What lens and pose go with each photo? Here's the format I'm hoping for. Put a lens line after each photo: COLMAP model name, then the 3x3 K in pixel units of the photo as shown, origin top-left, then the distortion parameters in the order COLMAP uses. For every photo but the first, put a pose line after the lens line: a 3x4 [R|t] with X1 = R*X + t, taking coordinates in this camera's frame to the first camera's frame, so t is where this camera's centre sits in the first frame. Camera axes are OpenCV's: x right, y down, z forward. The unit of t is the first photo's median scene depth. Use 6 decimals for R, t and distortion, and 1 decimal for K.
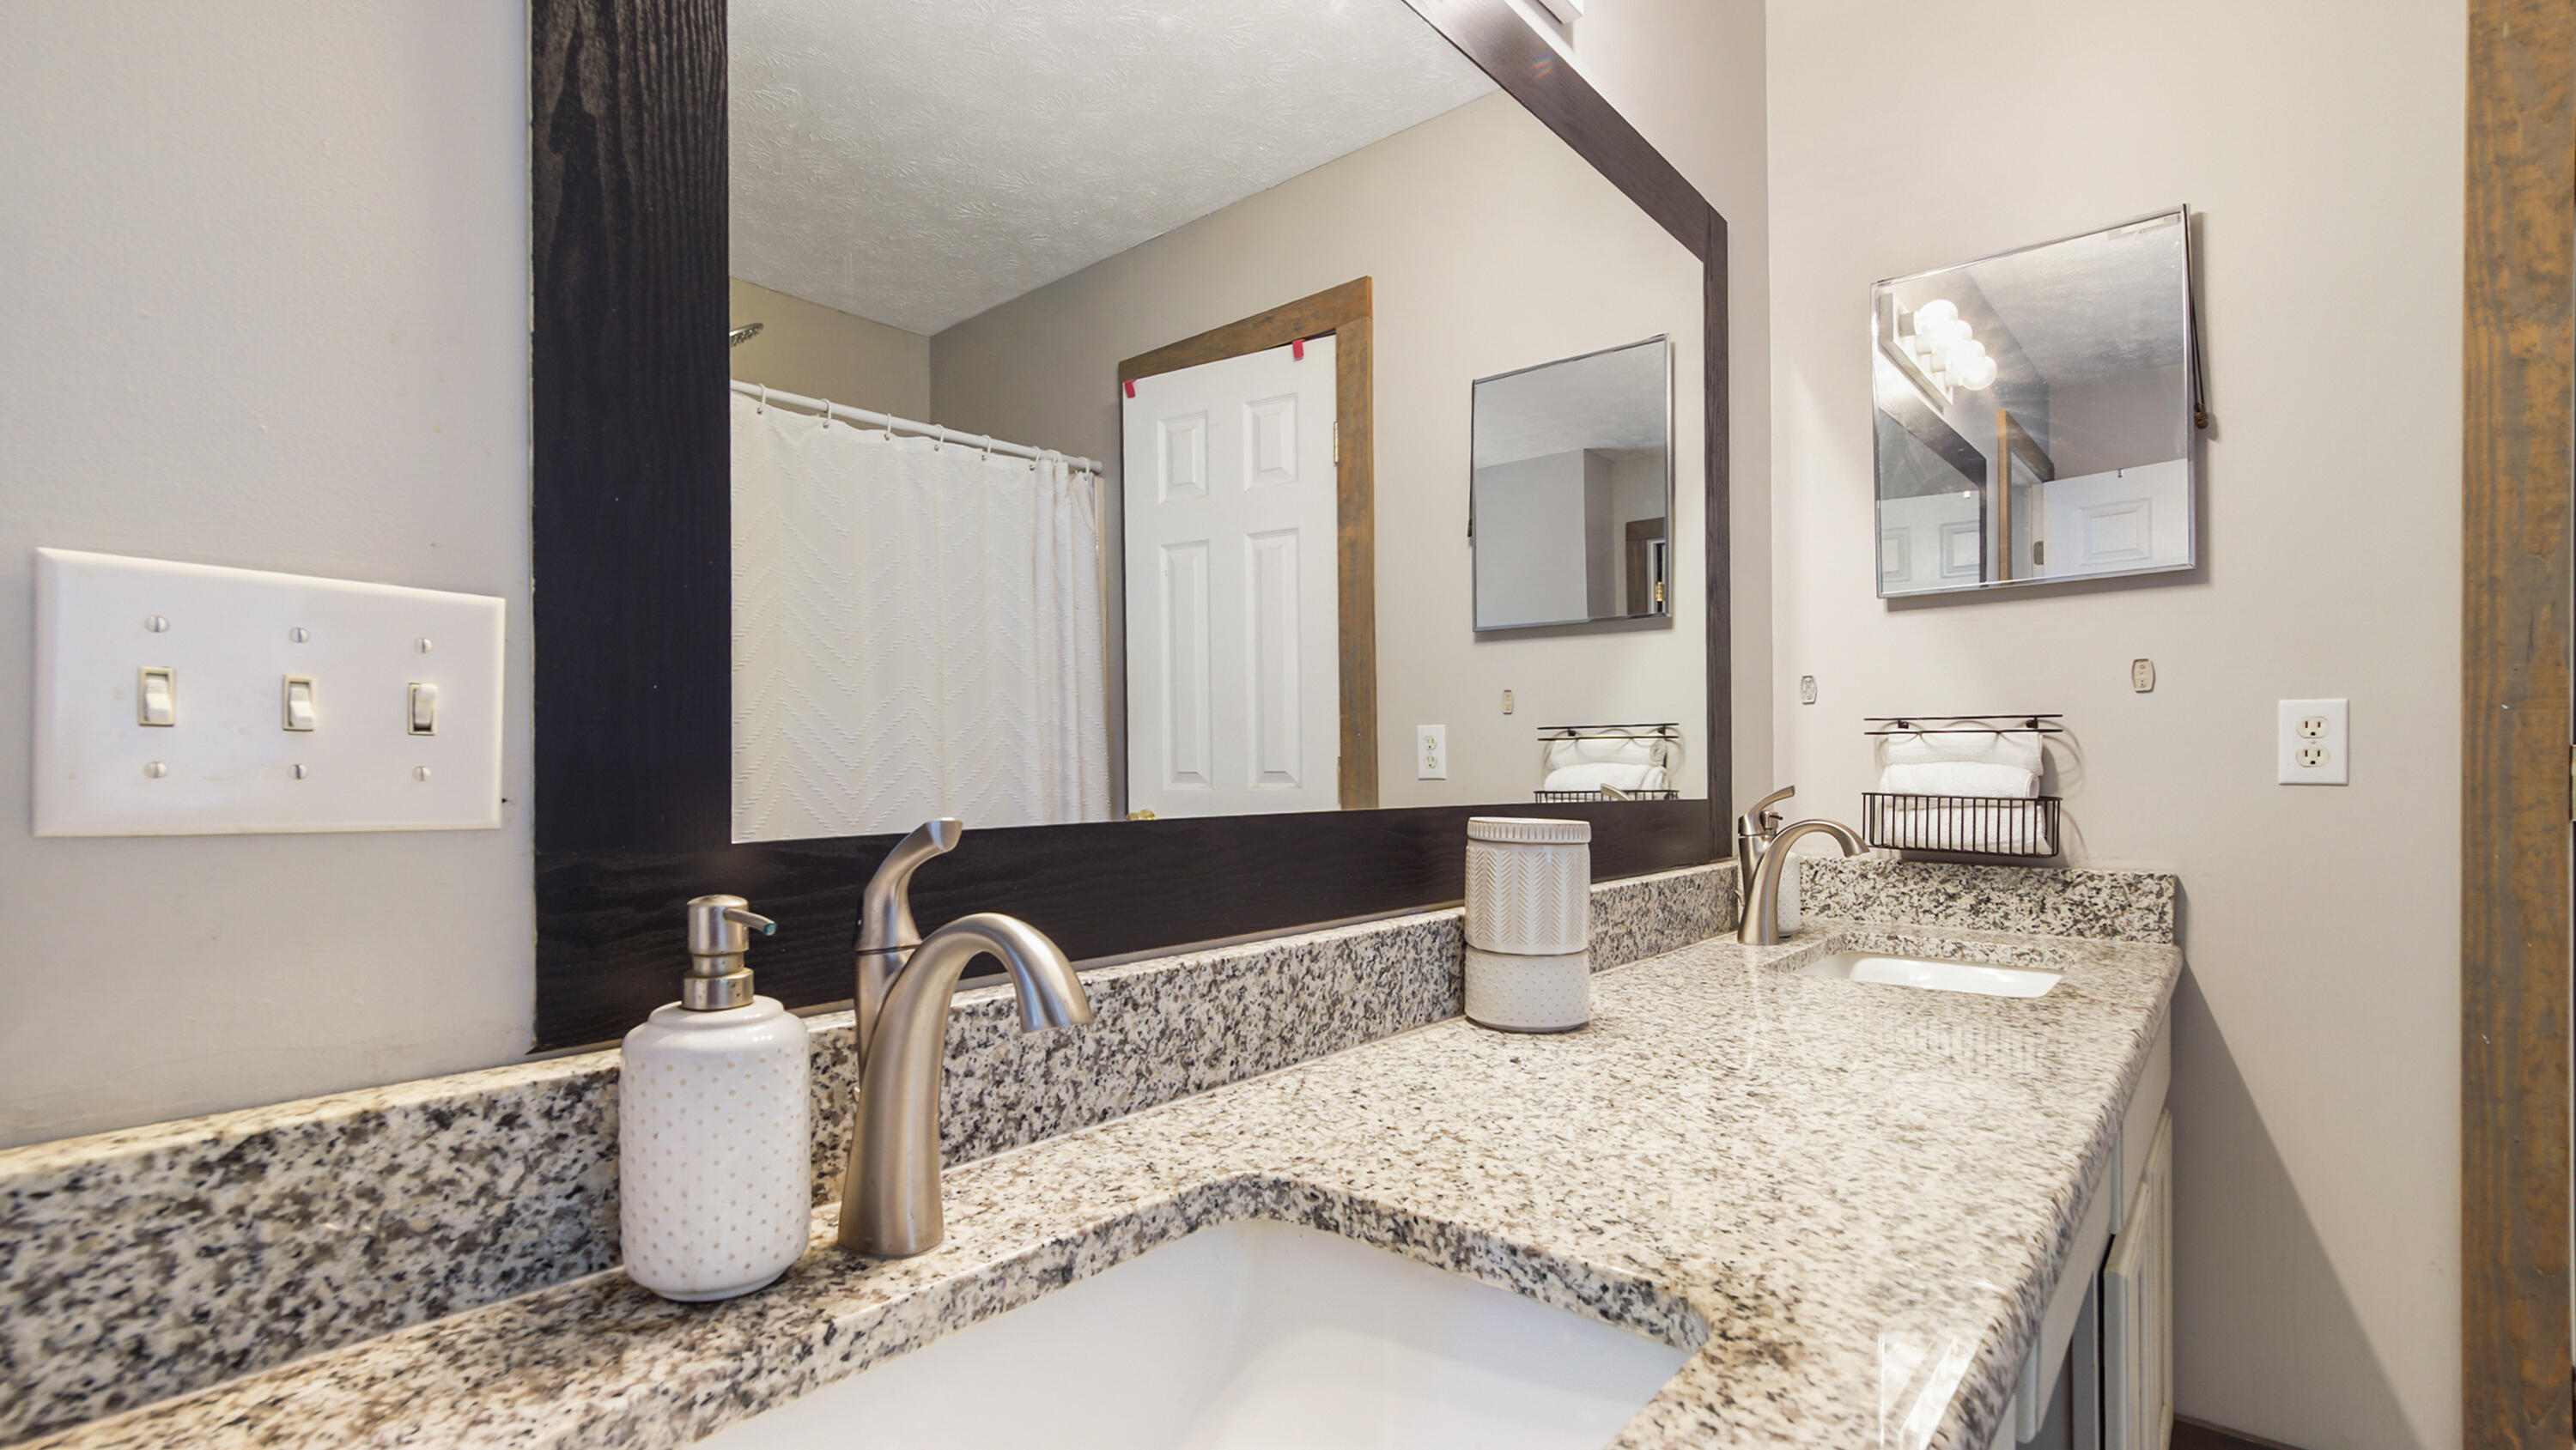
lens RADIAL K [[1172.3, 0, 1273.1], [0, 1172.3, 746.0], [0, 0, 1]] dist [0.000570, 0.000021]
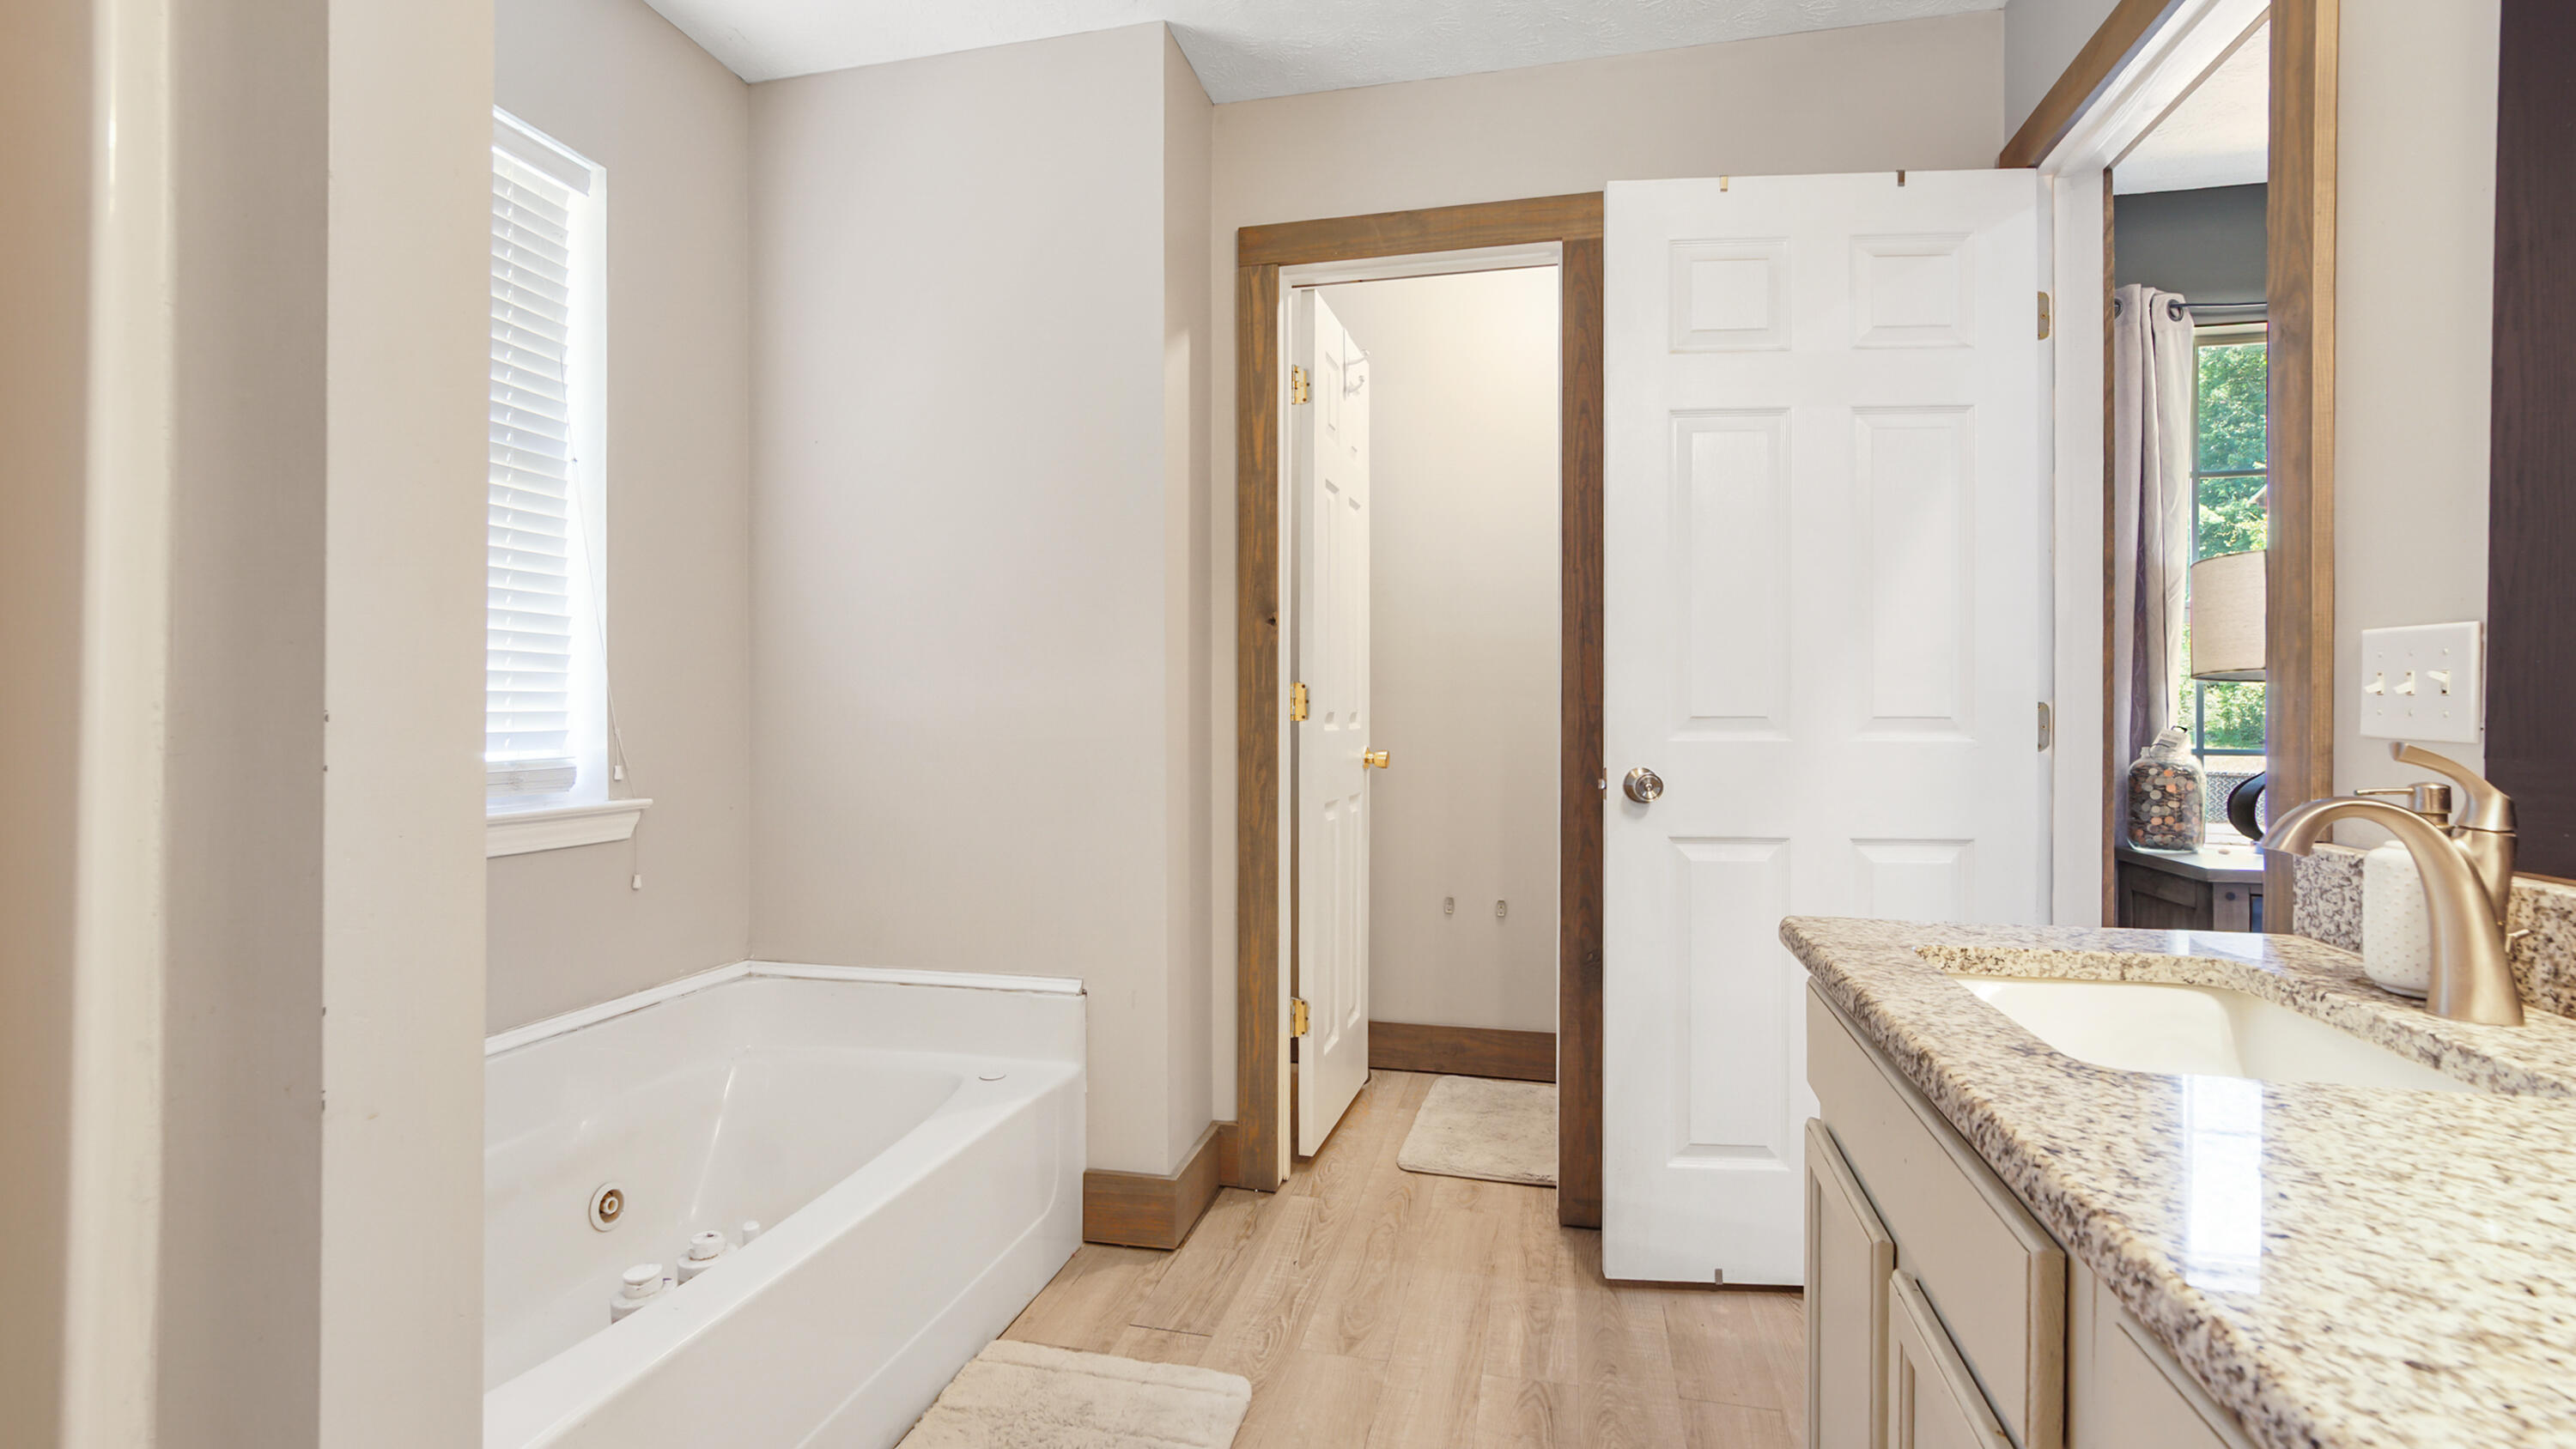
lens RADIAL K [[1172.3, 0, 1273.1], [0, 1172.3, 745.5], [0, 0, 1]] dist [0.000570, 0.000021]
pose [[-0.890798, 0.010321, -0.454281, 2.385642], [0.008164, 0.999944, 0.006710, 0.057059], [0.454325, 0.002268, -0.890833, 2.232986]]
